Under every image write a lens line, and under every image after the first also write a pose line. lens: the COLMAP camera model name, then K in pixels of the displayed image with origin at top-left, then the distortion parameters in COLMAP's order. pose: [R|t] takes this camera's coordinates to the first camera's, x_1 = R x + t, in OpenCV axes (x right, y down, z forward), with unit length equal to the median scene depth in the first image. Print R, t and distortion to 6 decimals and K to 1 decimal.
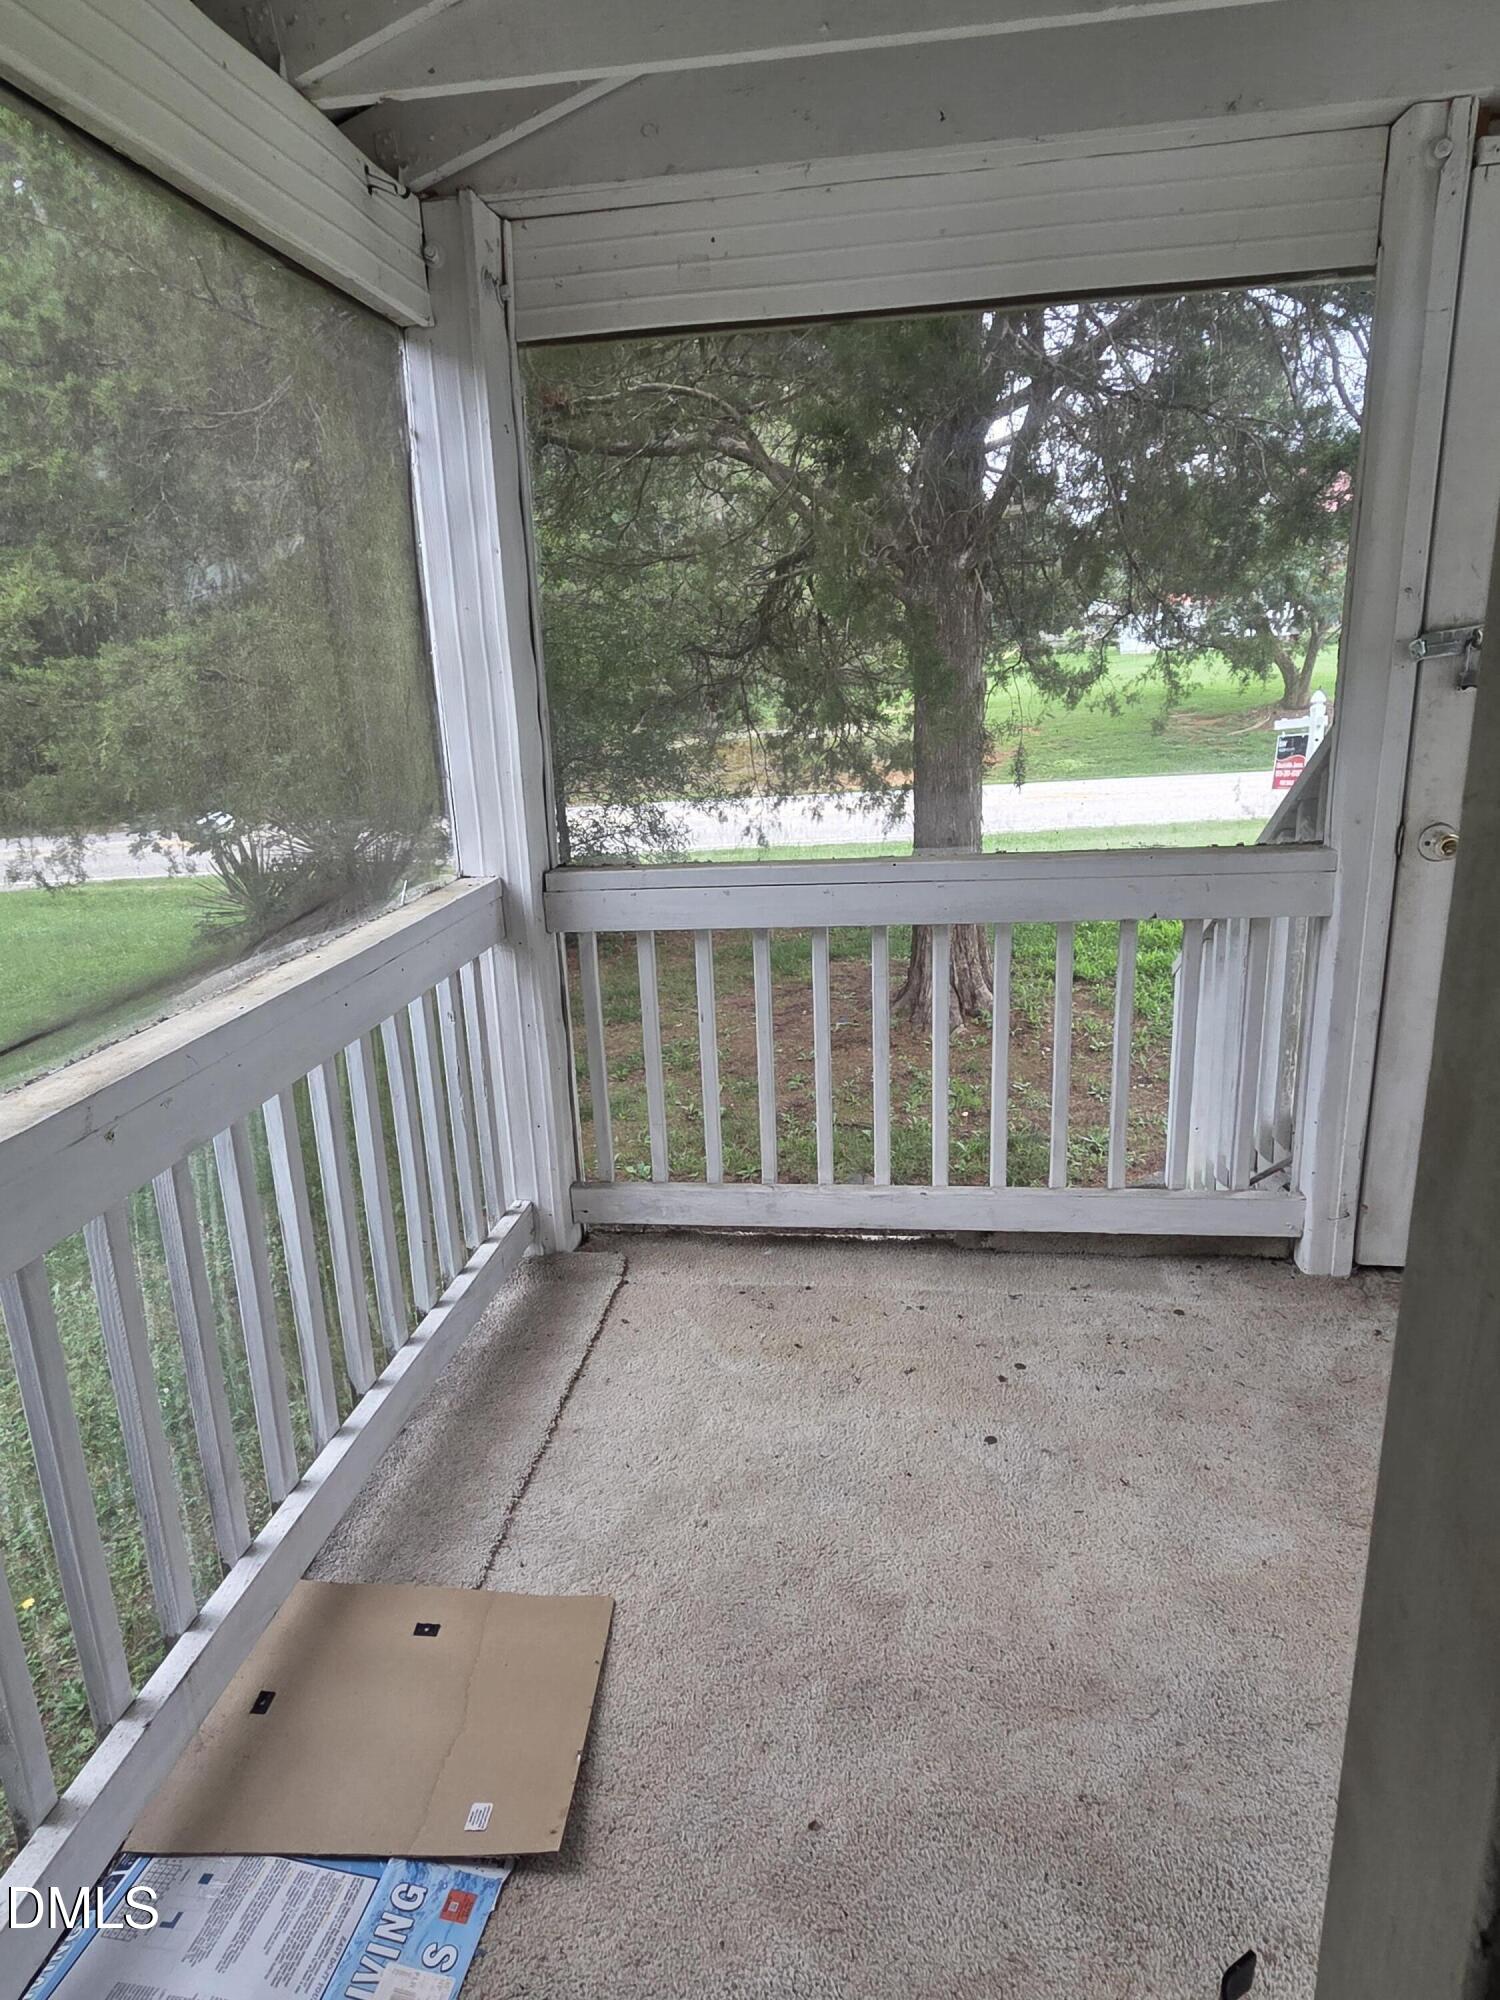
lens RADIAL K [[1189.1, 0, 747.0], [0, 1189.1, 1007.3], [0, 0, 1]] dist [0.005770, 0.000675]
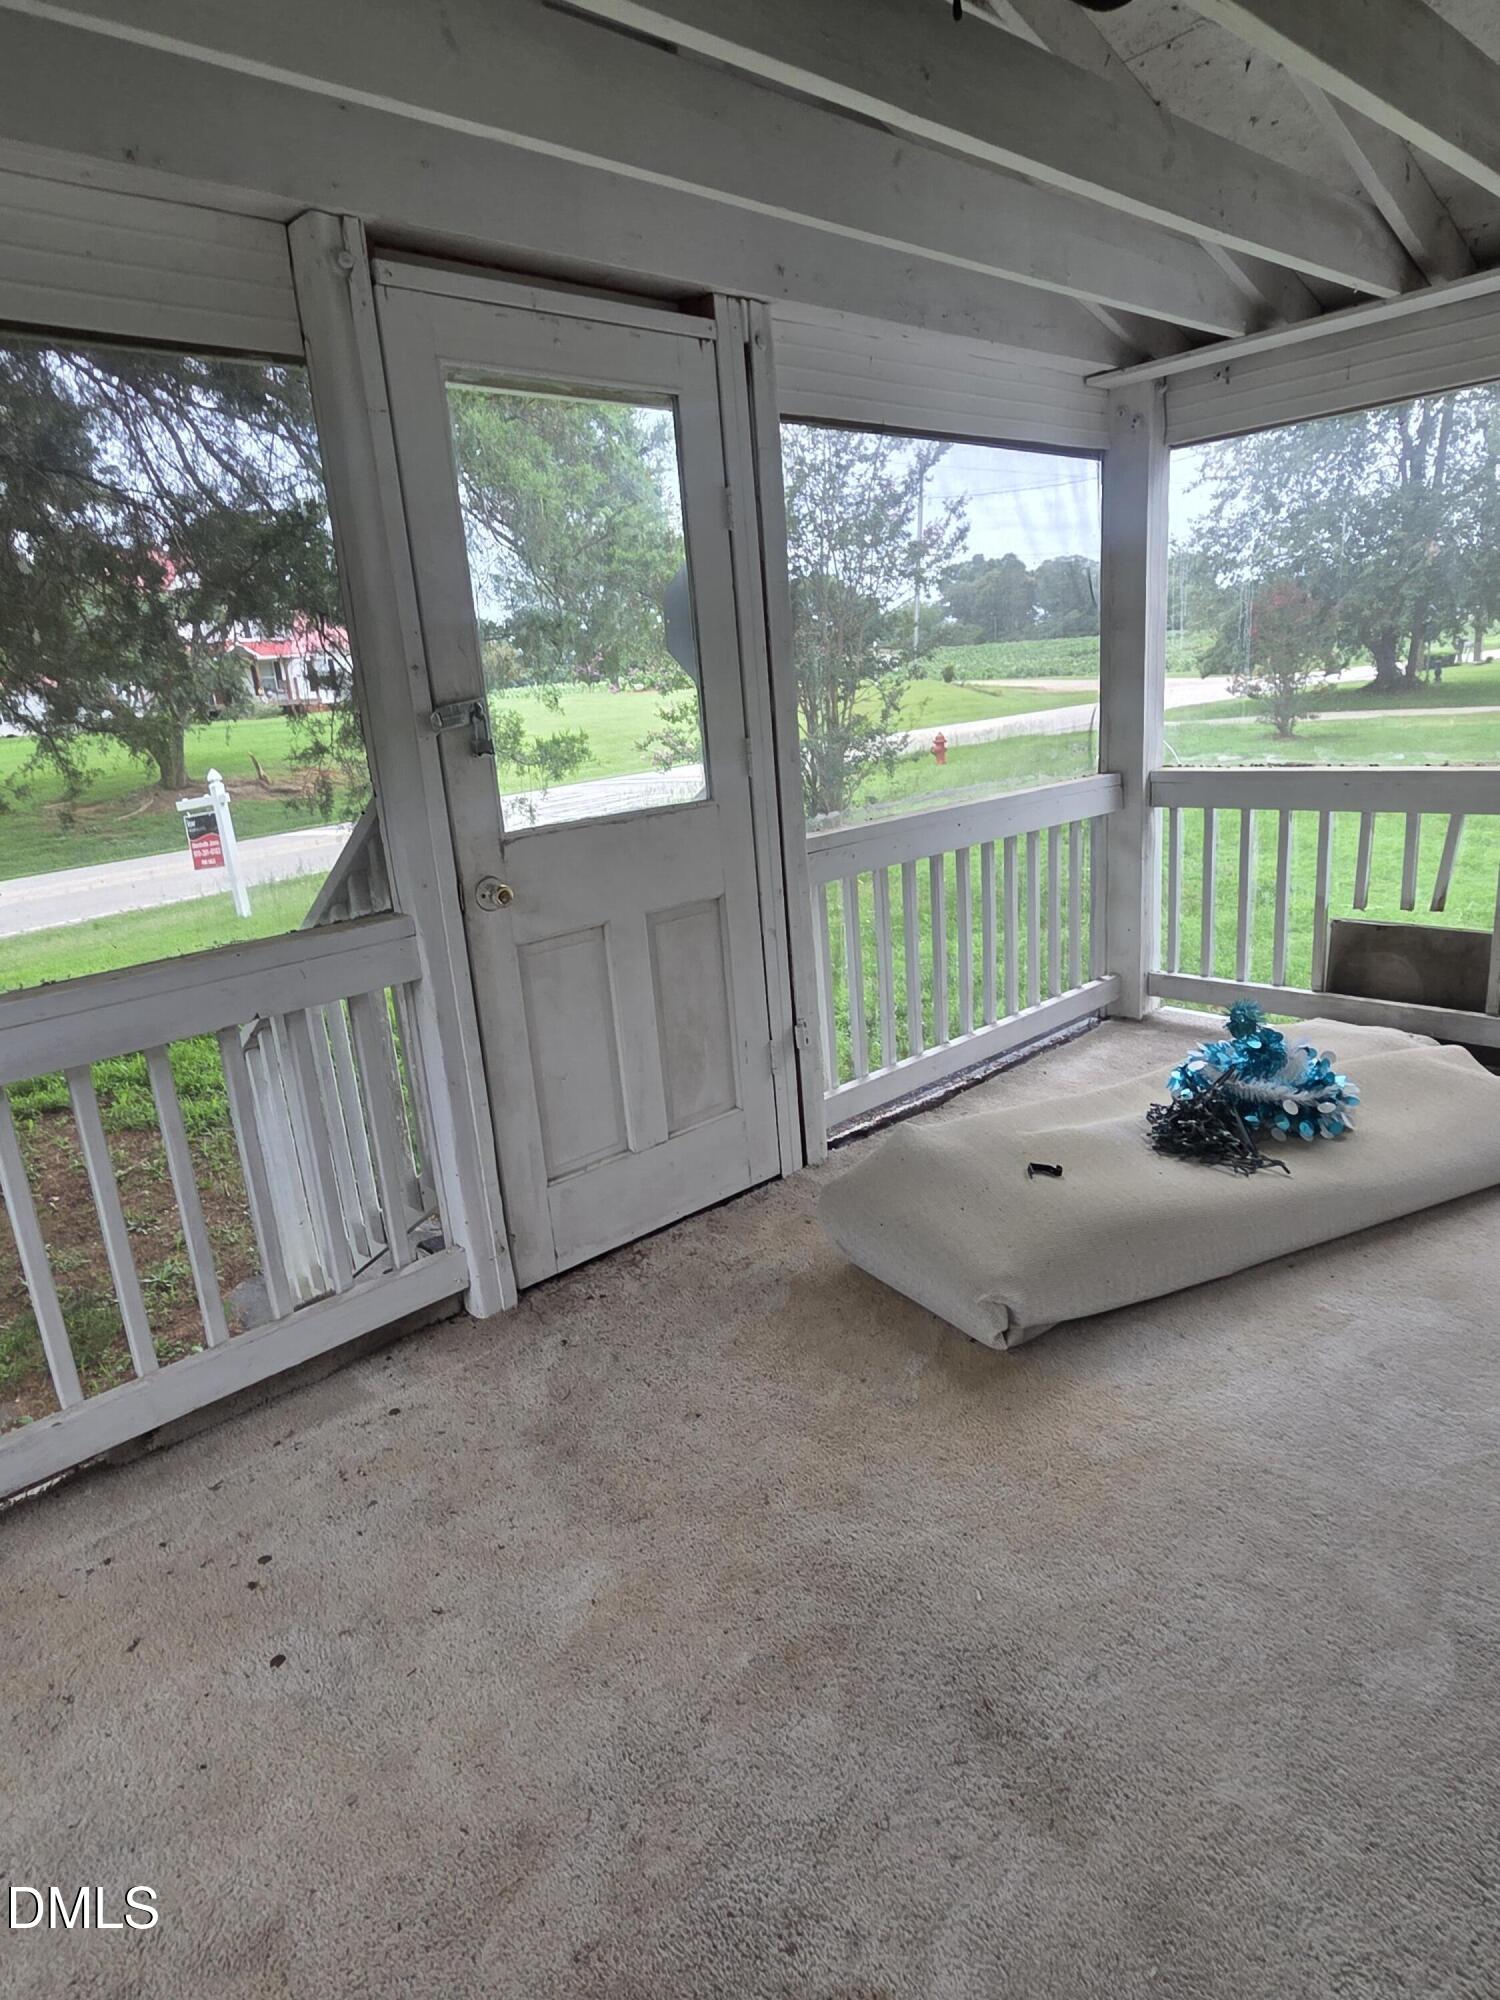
lens RADIAL K [[1189.1, 0, 747.0], [0, 1189.1, 1007.3], [0, 0, 1]] dist [0.005770, 0.000675]
pose [[0.626565, -0.216852, 0.748593, -0.108621], [0.263397, 0.962914, 0.058475, -0.038800], [-0.733511, 0.160539, 0.660446, 0.119858]]
